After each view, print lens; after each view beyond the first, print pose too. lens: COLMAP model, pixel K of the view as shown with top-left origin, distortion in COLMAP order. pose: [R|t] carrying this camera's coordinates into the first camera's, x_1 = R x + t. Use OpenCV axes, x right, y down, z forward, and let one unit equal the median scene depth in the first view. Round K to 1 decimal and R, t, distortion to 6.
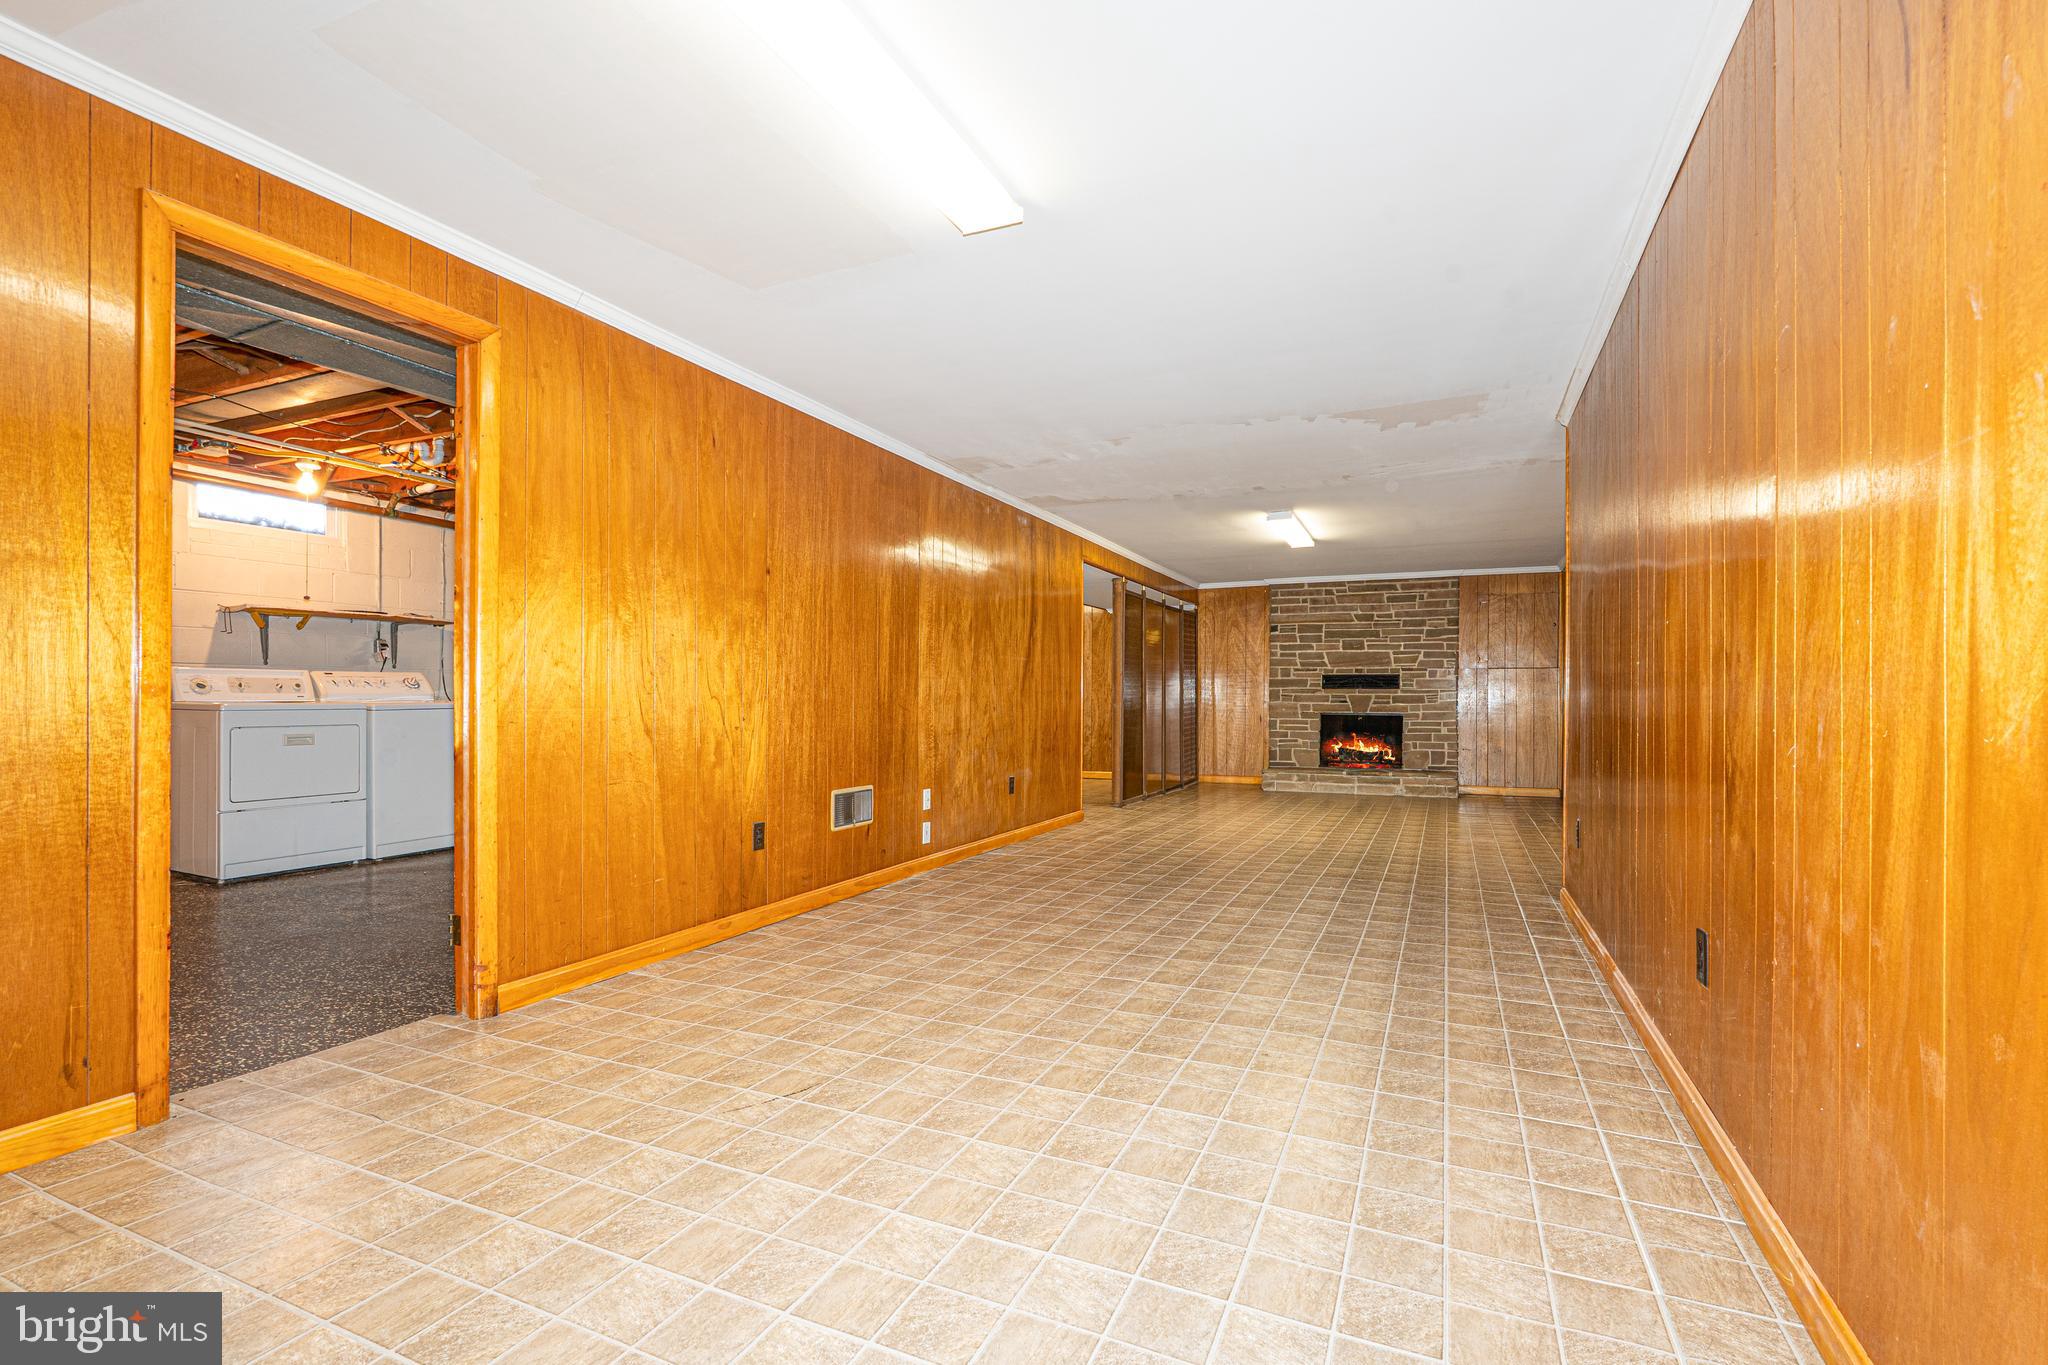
lens RADIAL K [[938.6, 0, 1018.5], [0, 938.6, 689.8], [0, 0, 1]] dist [0.010782, 0.001260]
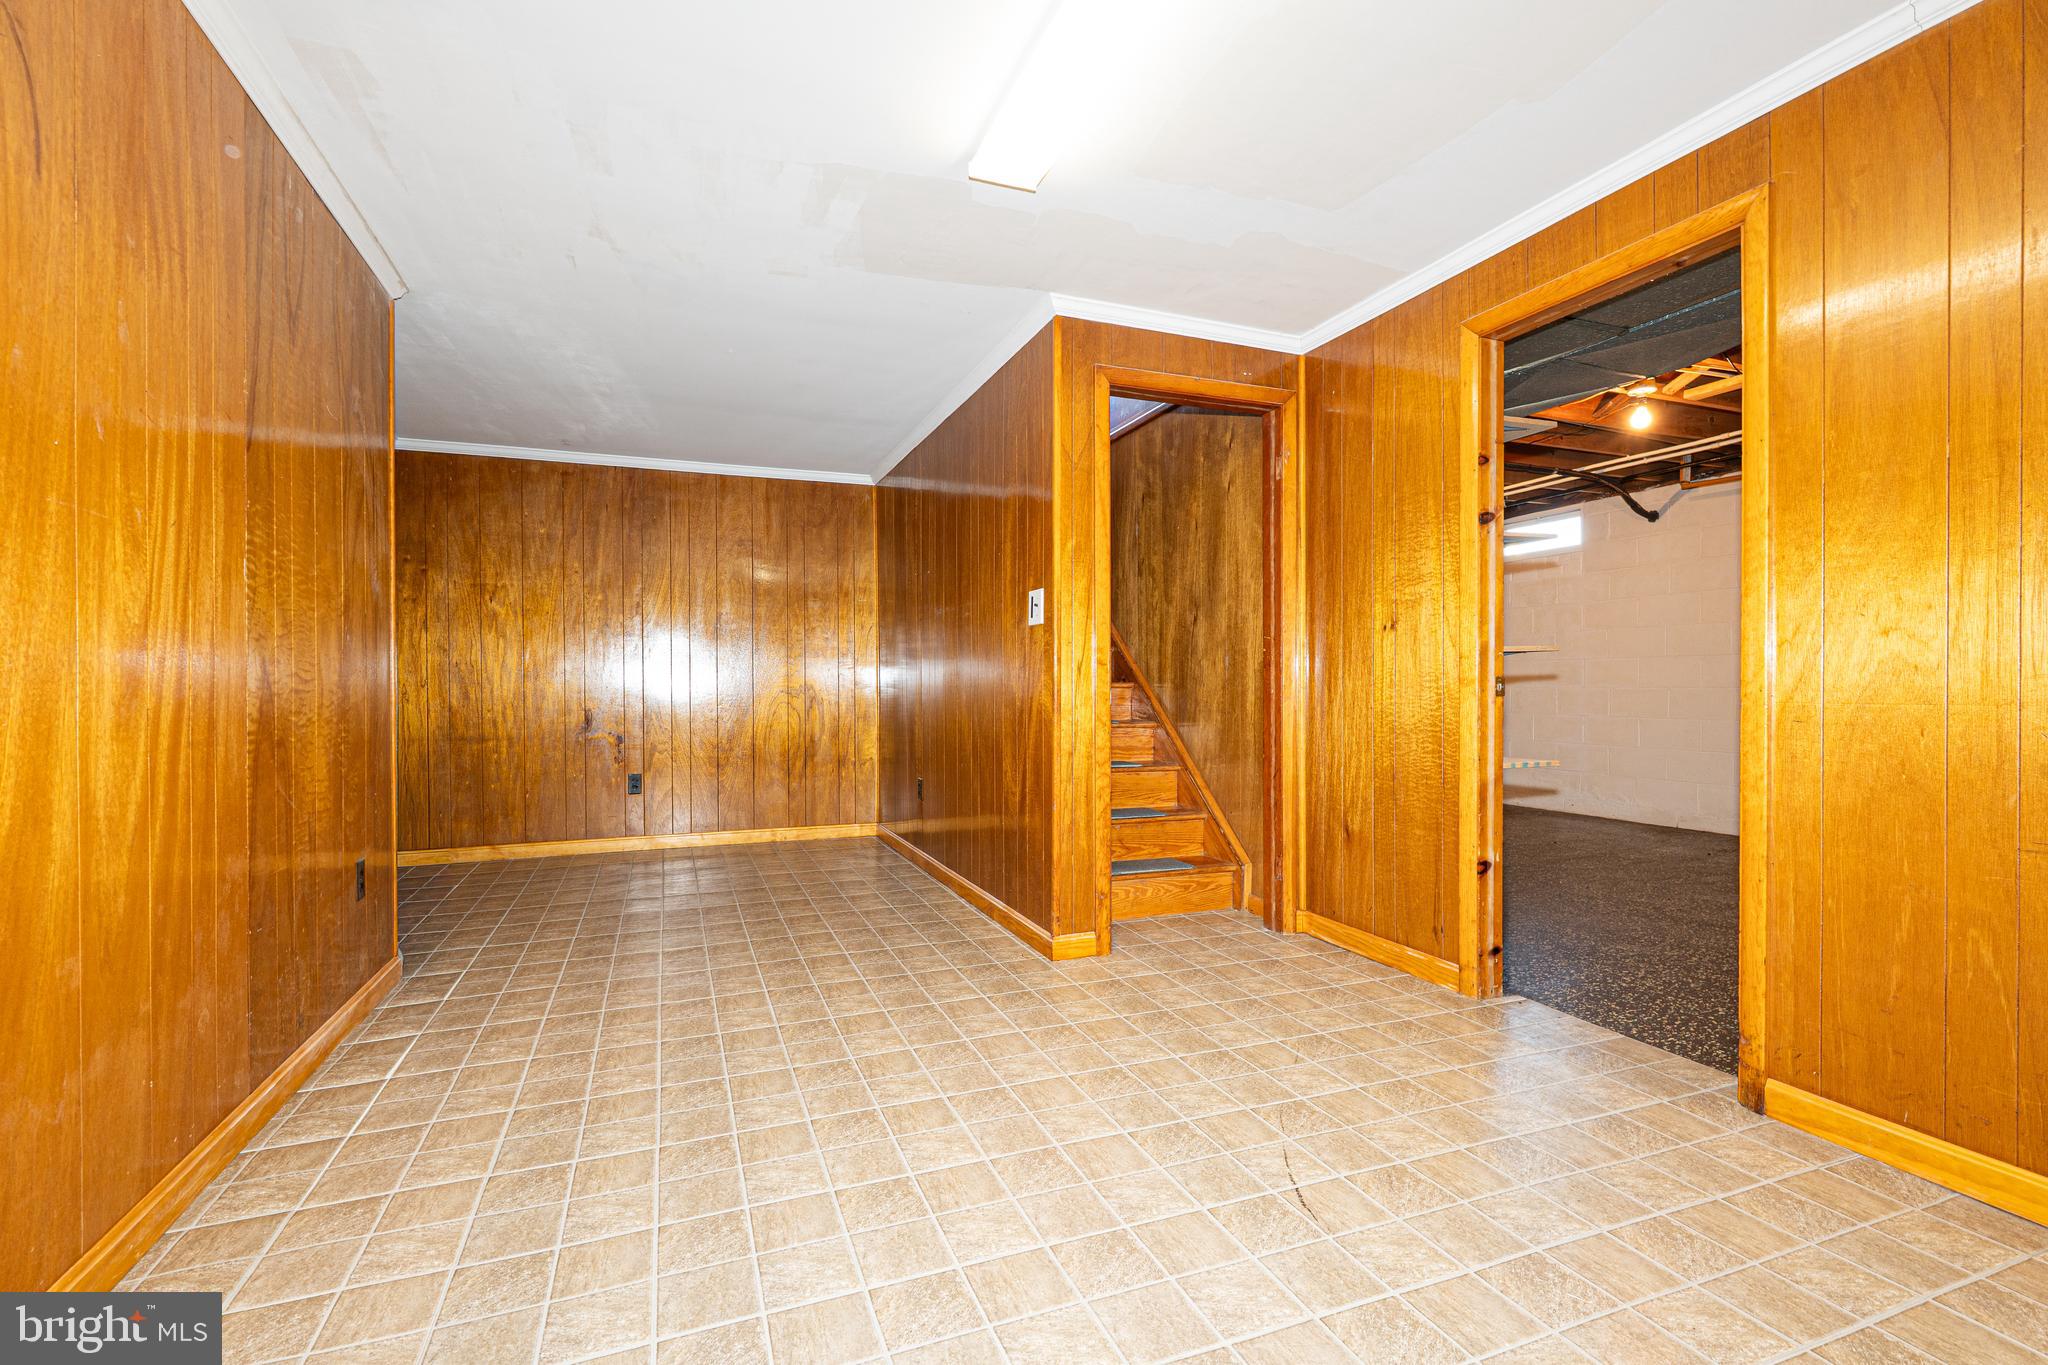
lens RADIAL K [[938.6, 0, 1038.1], [0, 938.6, 676.7], [0, 0, 1]] dist [0.010782, 0.001260]
pose [[-0.691139, -0.007688, -0.722681, 0.940431], [0.008571, 0.999786, -0.018833, 0.024015], [0.722671, -0.019211, -0.690925, 2.738445]]
